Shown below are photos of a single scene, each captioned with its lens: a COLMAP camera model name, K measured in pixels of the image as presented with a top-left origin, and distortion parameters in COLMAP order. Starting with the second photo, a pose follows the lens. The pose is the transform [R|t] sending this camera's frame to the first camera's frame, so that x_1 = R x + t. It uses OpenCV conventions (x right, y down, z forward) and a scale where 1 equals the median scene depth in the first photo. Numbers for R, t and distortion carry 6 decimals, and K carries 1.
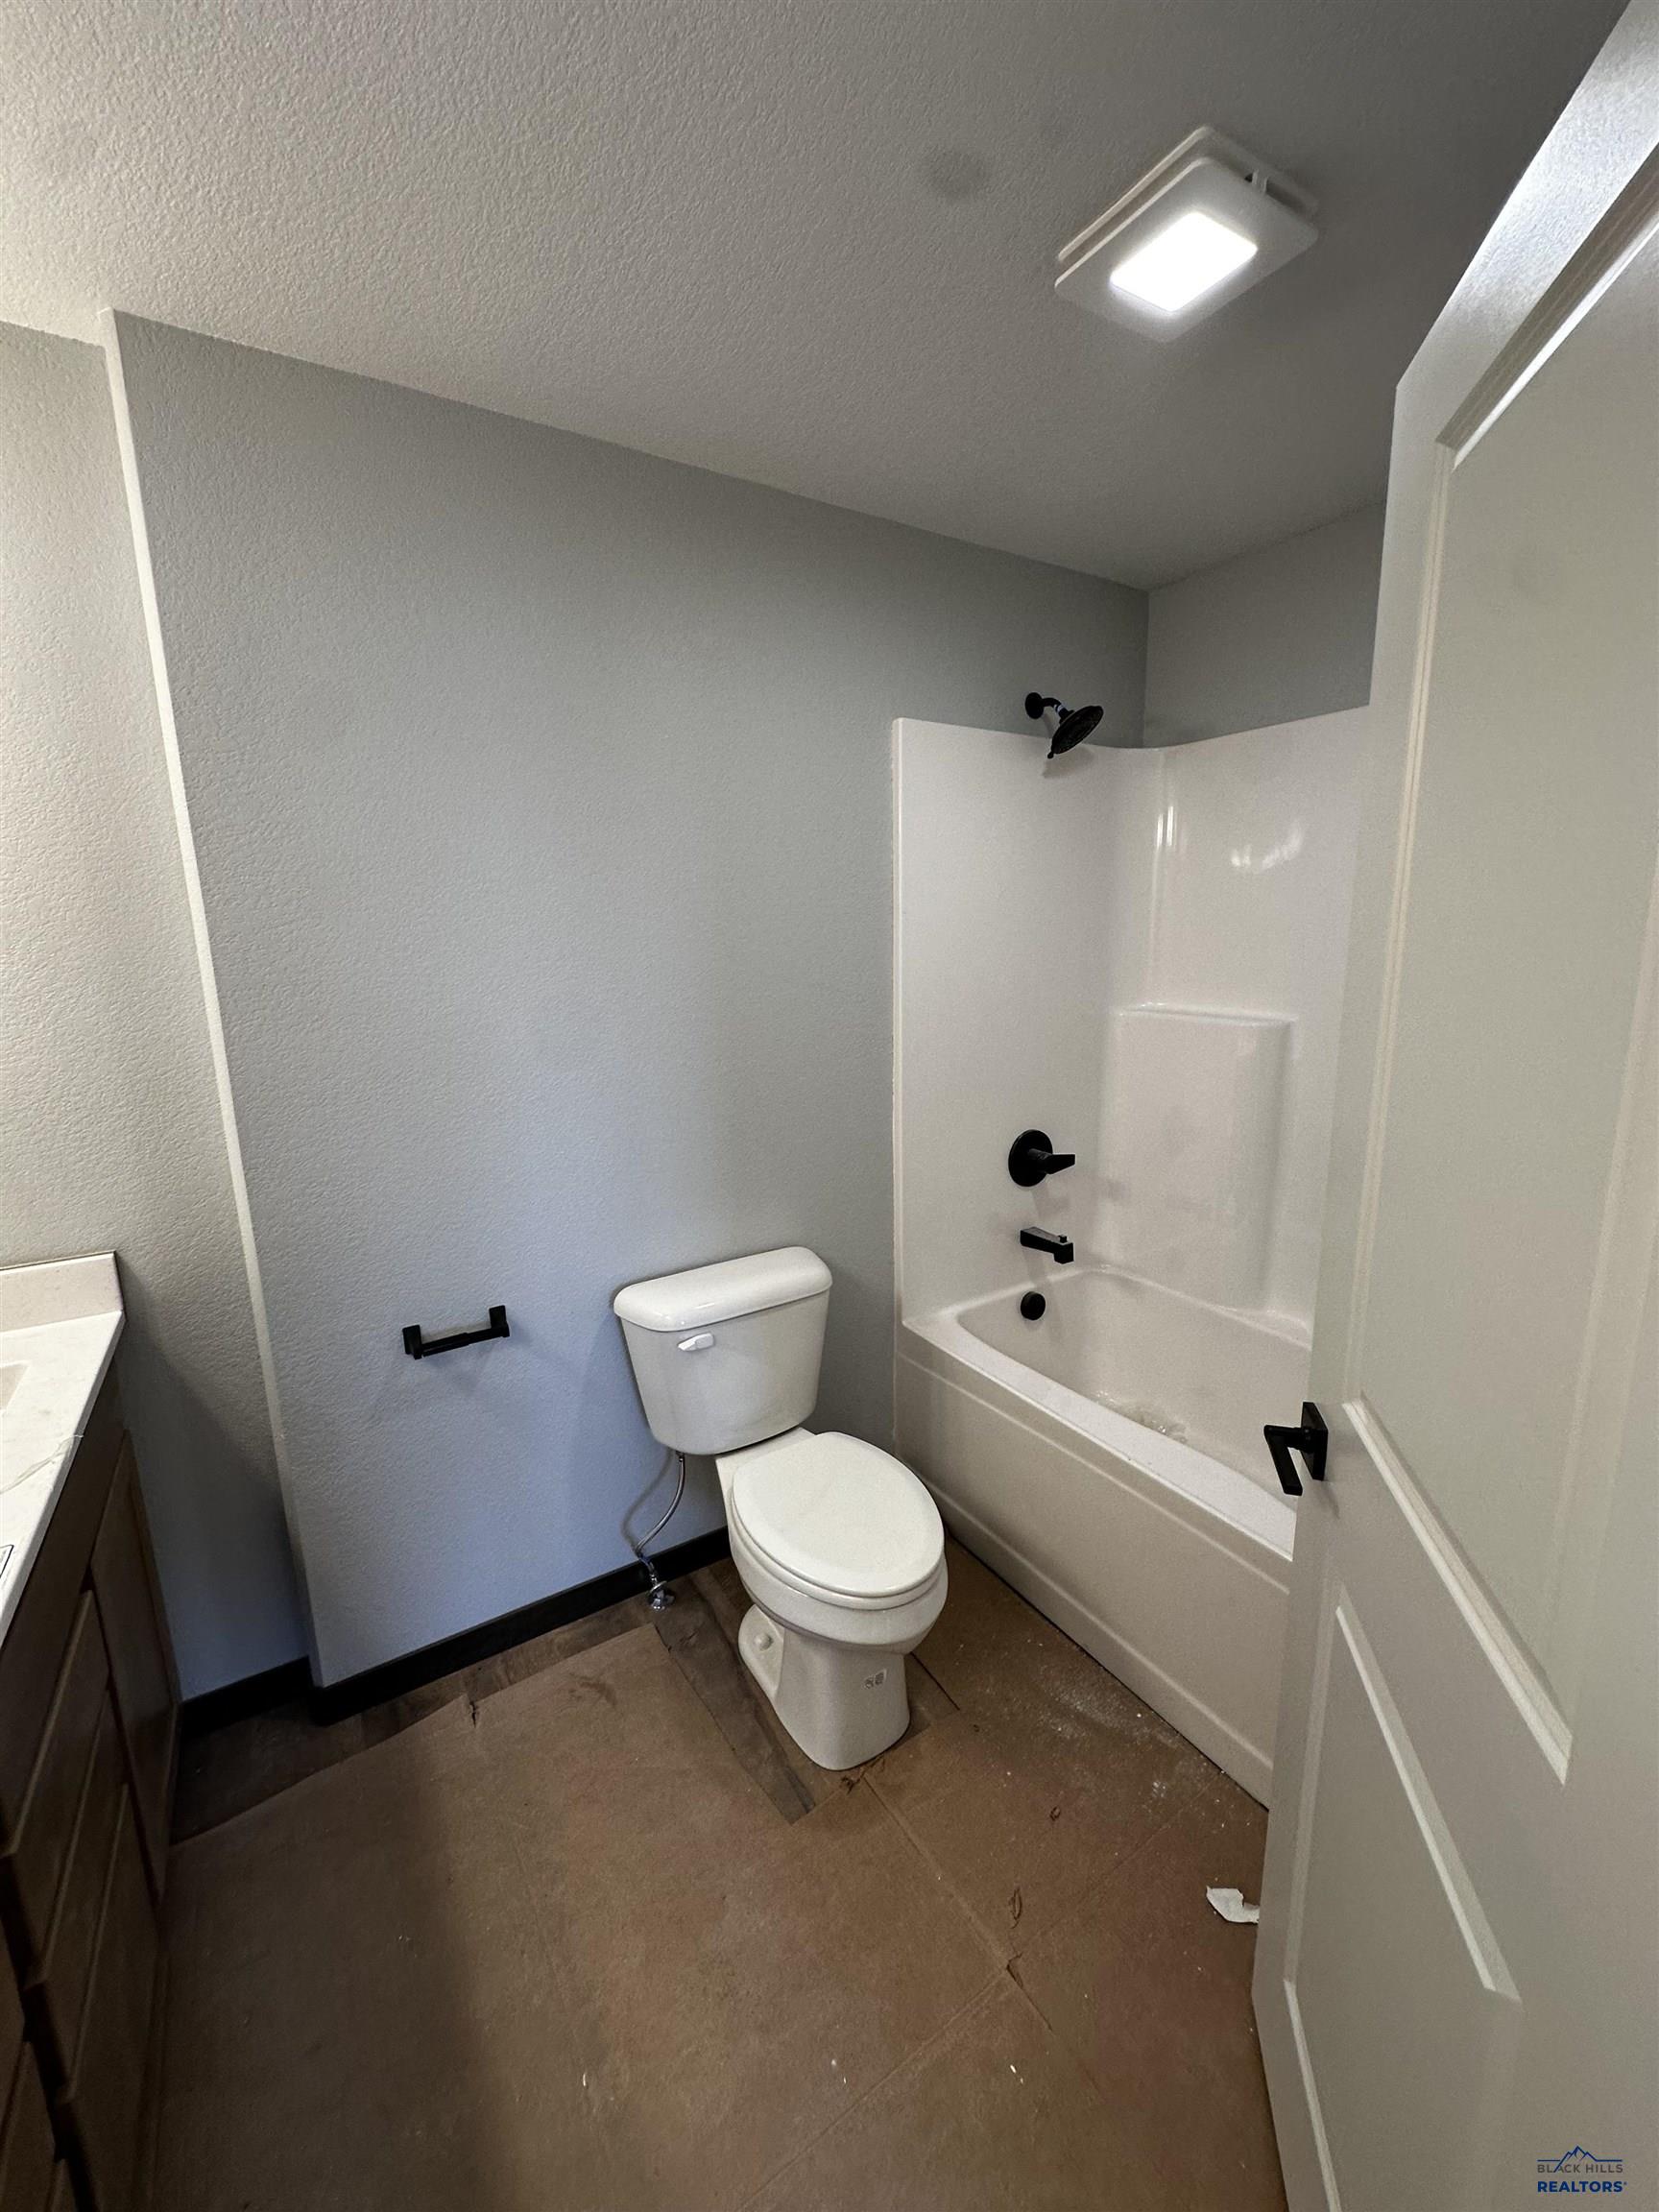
lens RADIAL K [[882.5, 0, 829.5], [0, 882.5, 1106.0], [0, 0, 1]] dist [-0.002777, 0.000174]
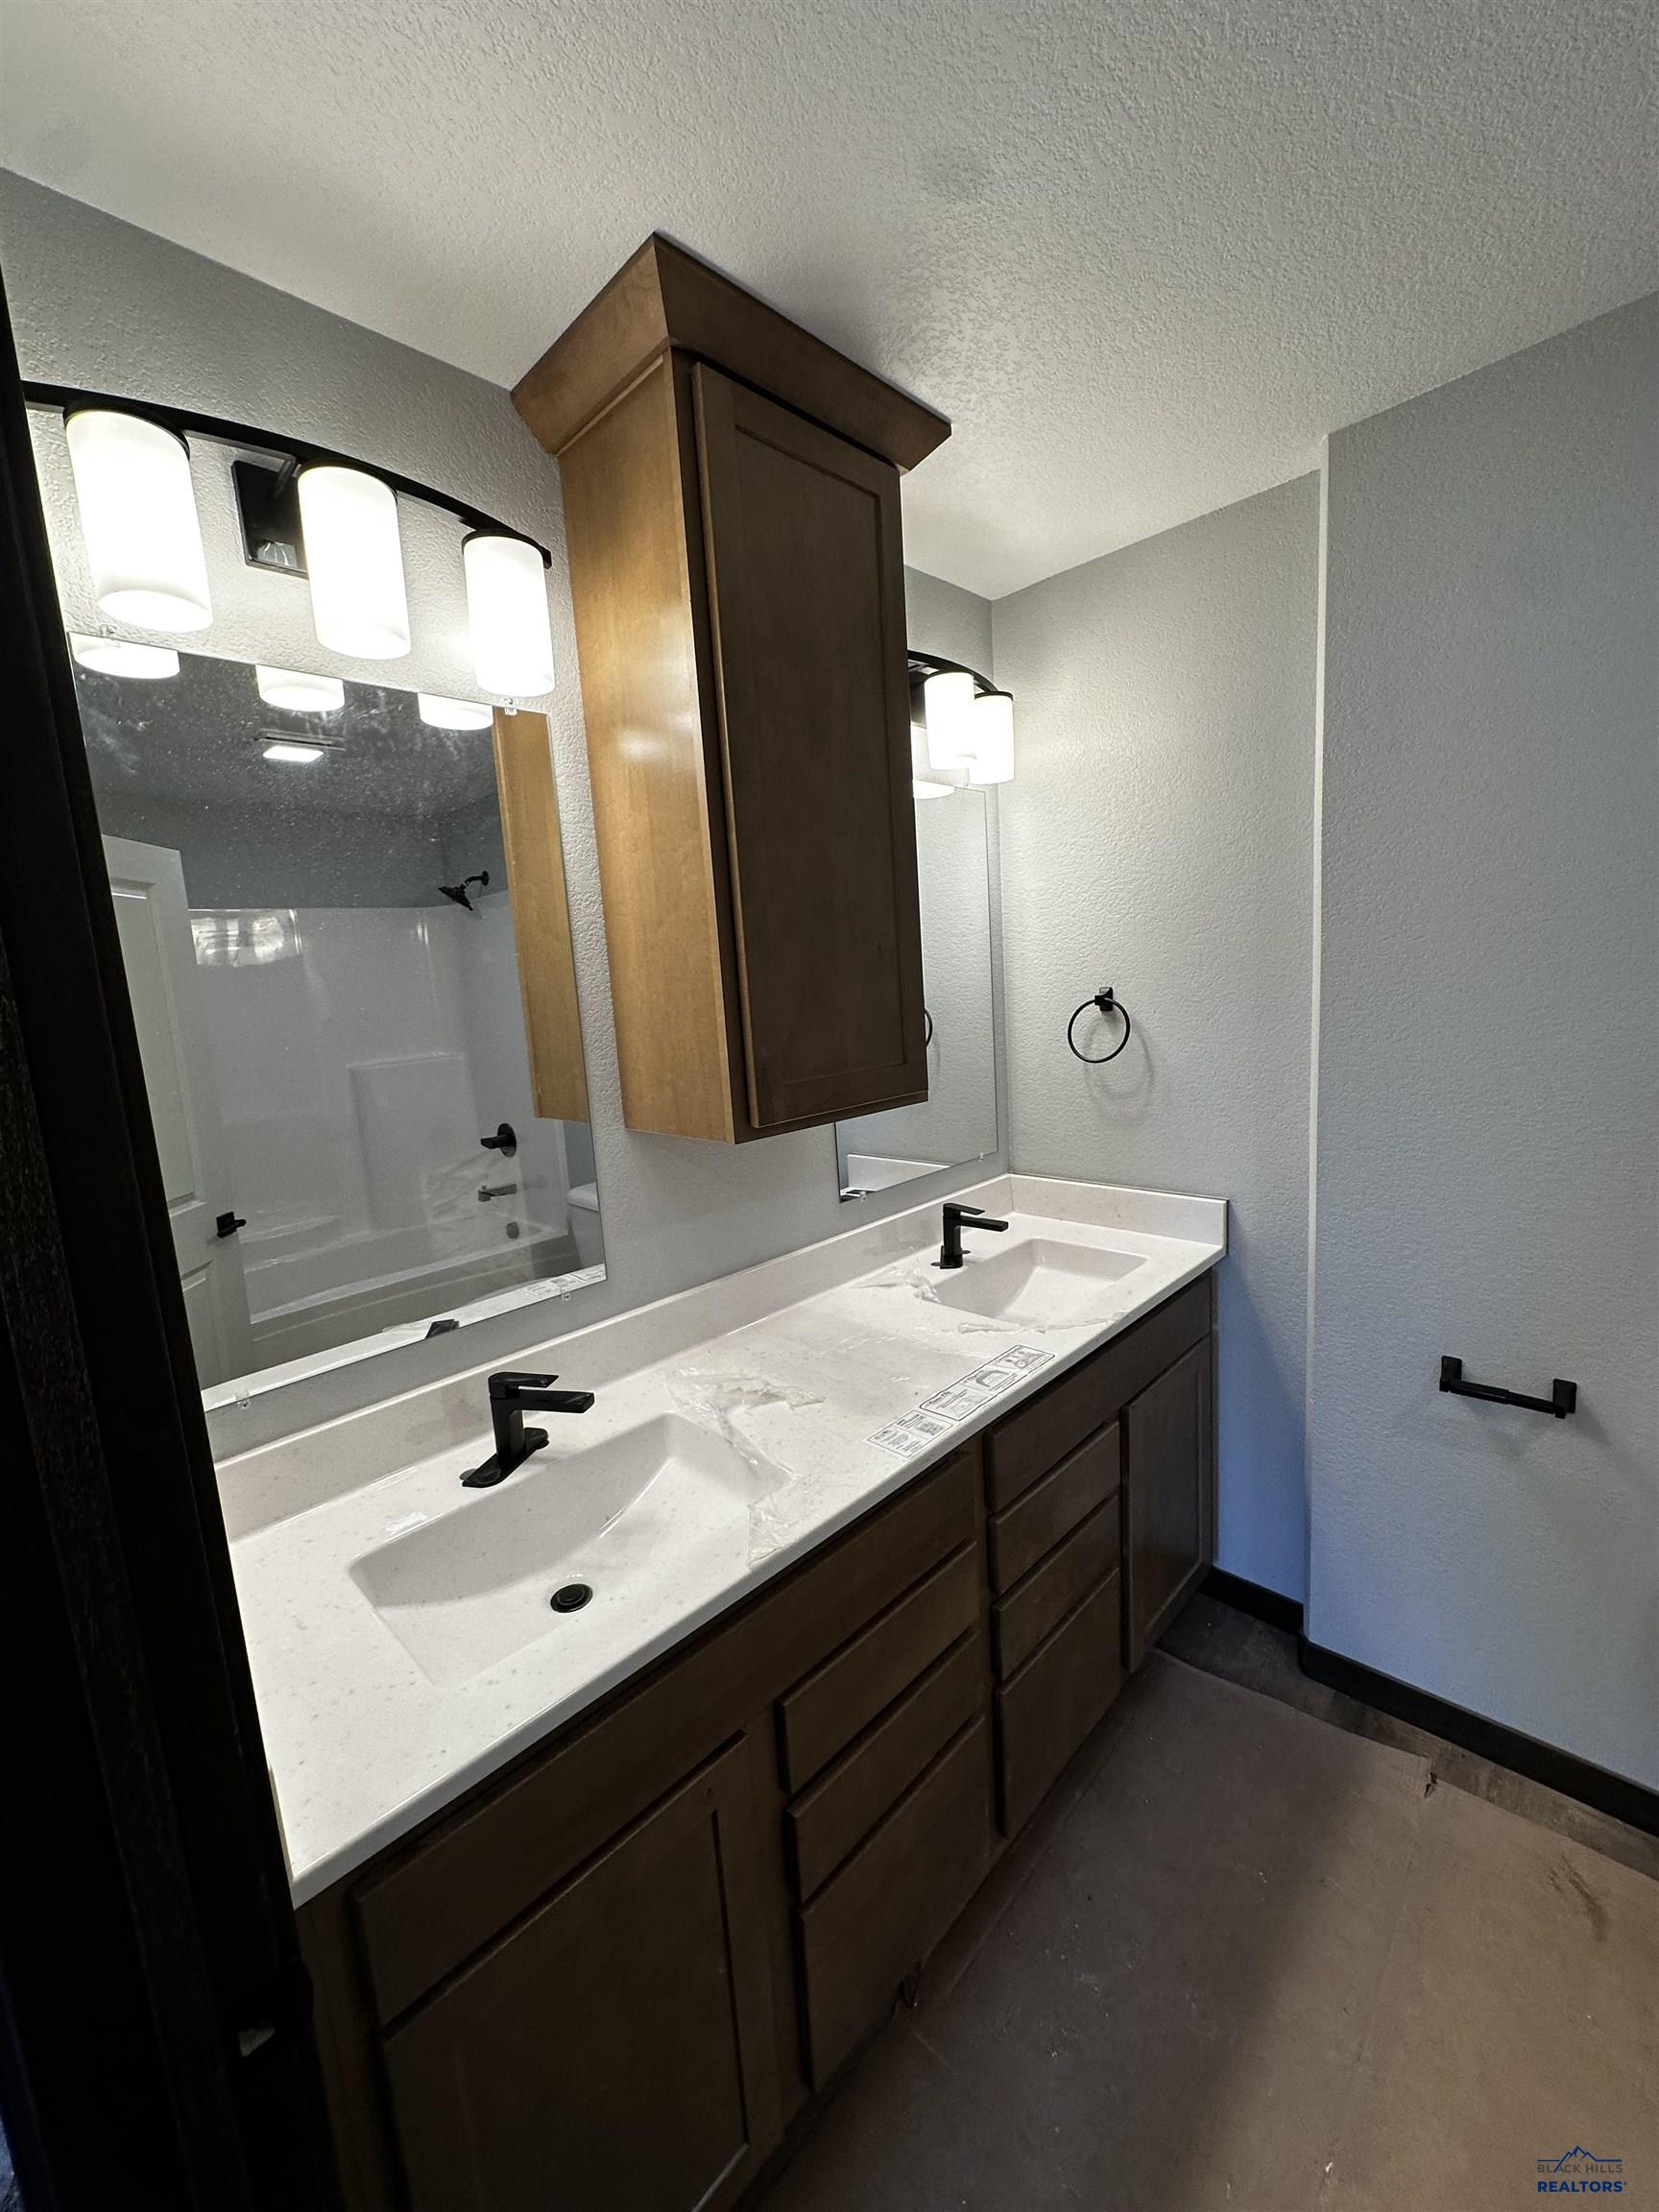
lens RADIAL K [[882.5, 0, 829.5], [0, 882.5, 1106.0], [0, 0, 1]] dist [-0.002777, 0.000174]
pose [[0.241243, 0.145803, -0.959449, 0.229512], [-0.129145, 0.984680, 0.117165, -0.039752], [0.961833, 0.095642, 0.256377, 0.090828]]
